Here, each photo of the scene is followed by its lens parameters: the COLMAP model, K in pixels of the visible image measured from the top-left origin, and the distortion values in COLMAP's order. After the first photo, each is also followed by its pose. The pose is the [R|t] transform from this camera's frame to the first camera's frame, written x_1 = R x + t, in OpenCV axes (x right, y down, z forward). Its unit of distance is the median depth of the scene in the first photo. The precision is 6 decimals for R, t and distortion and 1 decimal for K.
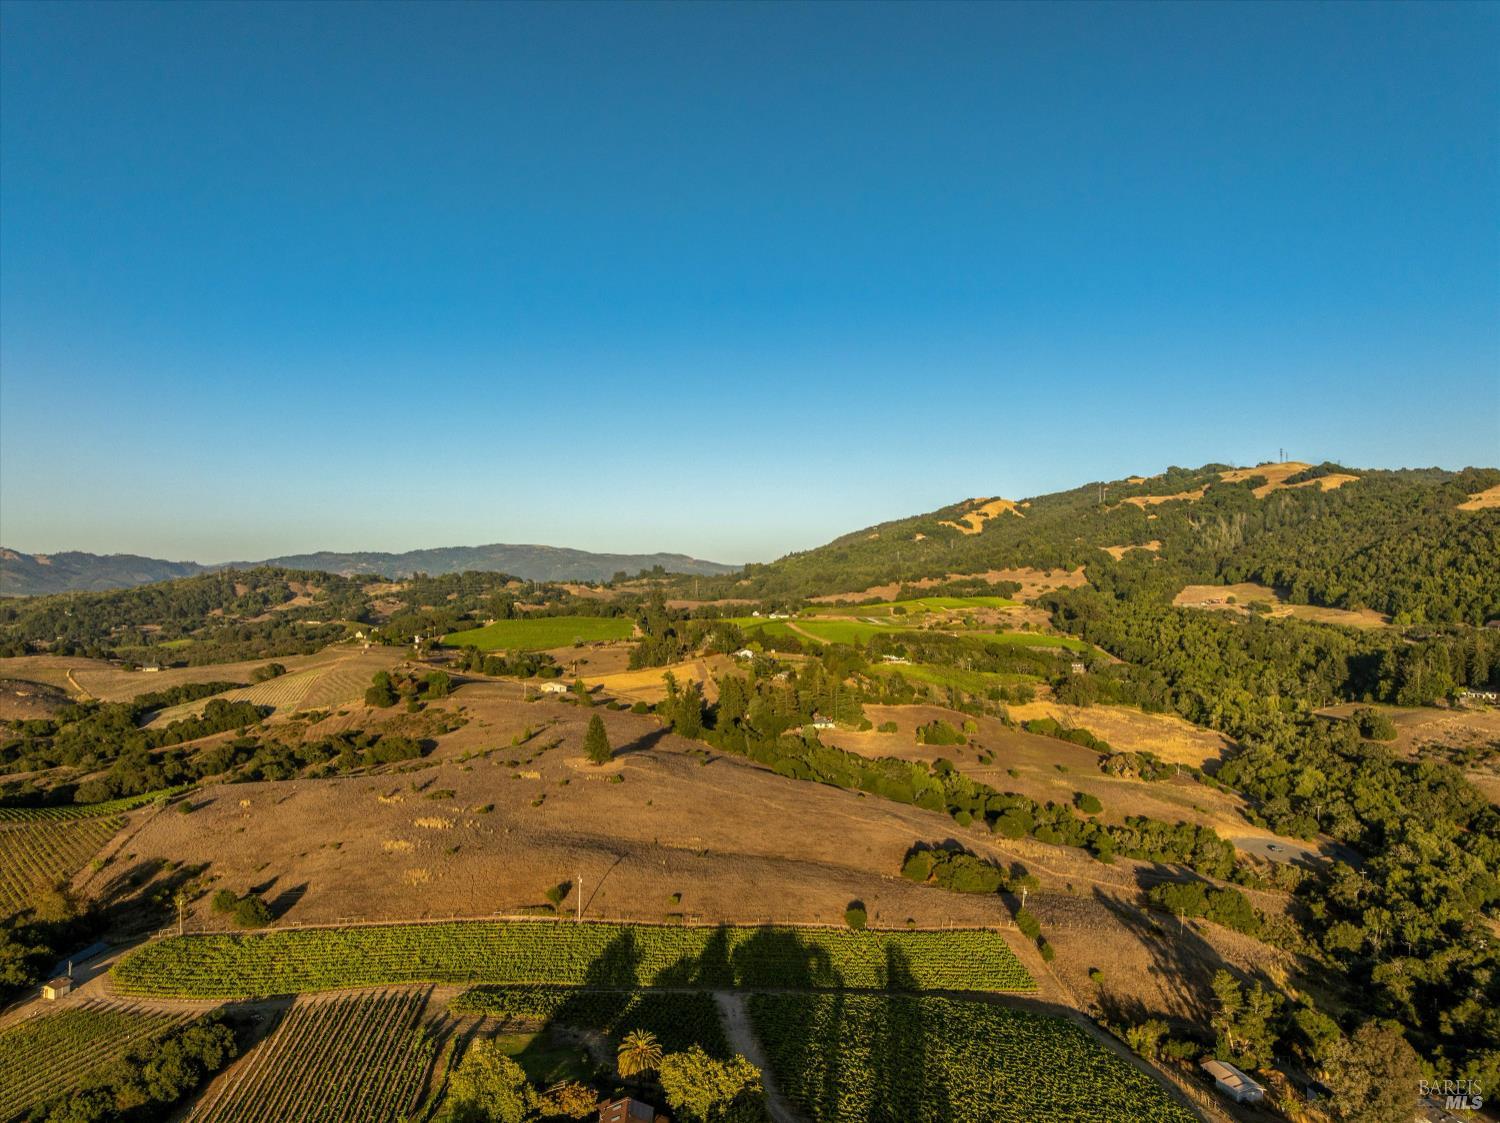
lens RADIAL K [[1059.1, 0, 750.8], [0, 1059.1, 568.5], [0, 0, 1]] dist [-0.043291, 0.005891]
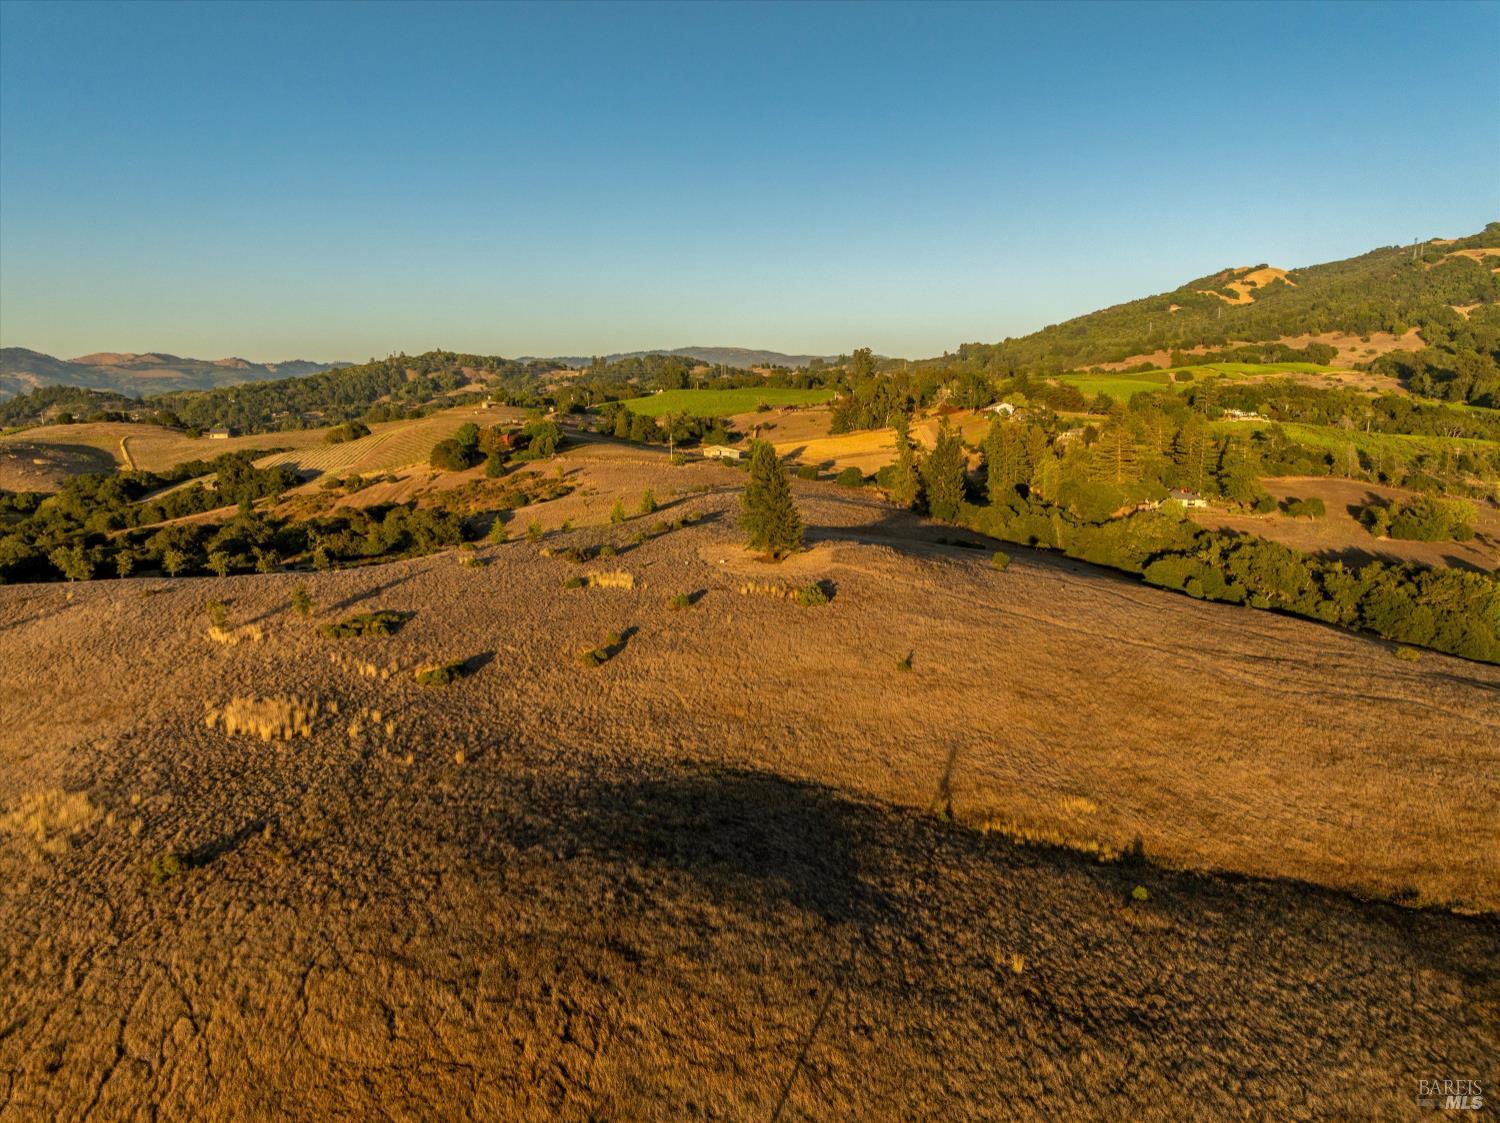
lens RADIAL K [[1059.1, 0, 760.7], [0, 1059.1, 560.6], [0, 0, 1]] dist [-0.043291, 0.005891]
pose [[0.984610, 0.021614, -0.173422, -0.021600], [0.008823, 0.984909, 0.172845, 0.032507], [0.174541, -0.171716, 0.969561, 0.169165]]
